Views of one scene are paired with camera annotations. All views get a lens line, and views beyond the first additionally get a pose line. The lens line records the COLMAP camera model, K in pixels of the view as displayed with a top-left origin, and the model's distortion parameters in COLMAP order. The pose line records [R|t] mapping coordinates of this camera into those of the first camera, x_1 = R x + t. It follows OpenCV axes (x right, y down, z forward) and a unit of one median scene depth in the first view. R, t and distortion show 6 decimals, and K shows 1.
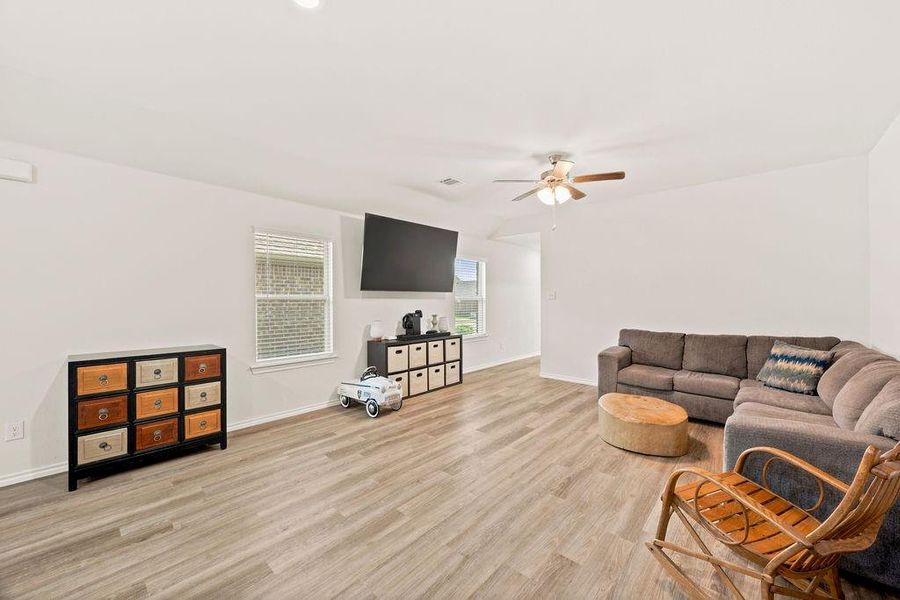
lens RADIAL K [[342.0, 0, 450.4], [0, 342.0, 302.3], [0, 0, 1]] dist [-0.003315, 0.000079]
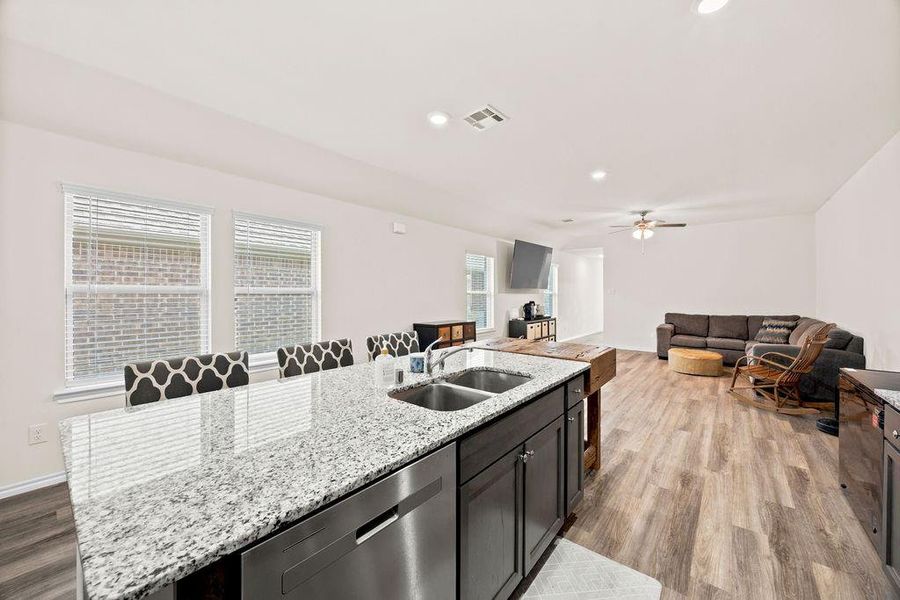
lens RADIAL K [[342.0, 0, 450.6], [0, 342.0, 293.6], [0, 0, 1]] dist [-0.003315, 0.000079]
pose [[0.998986, 0.000274, 0.045032, -0.660990], [-0.000018, 0.999984, -0.005701, -0.000181], [-0.045033, 0.005694, 0.998969, -0.605325]]
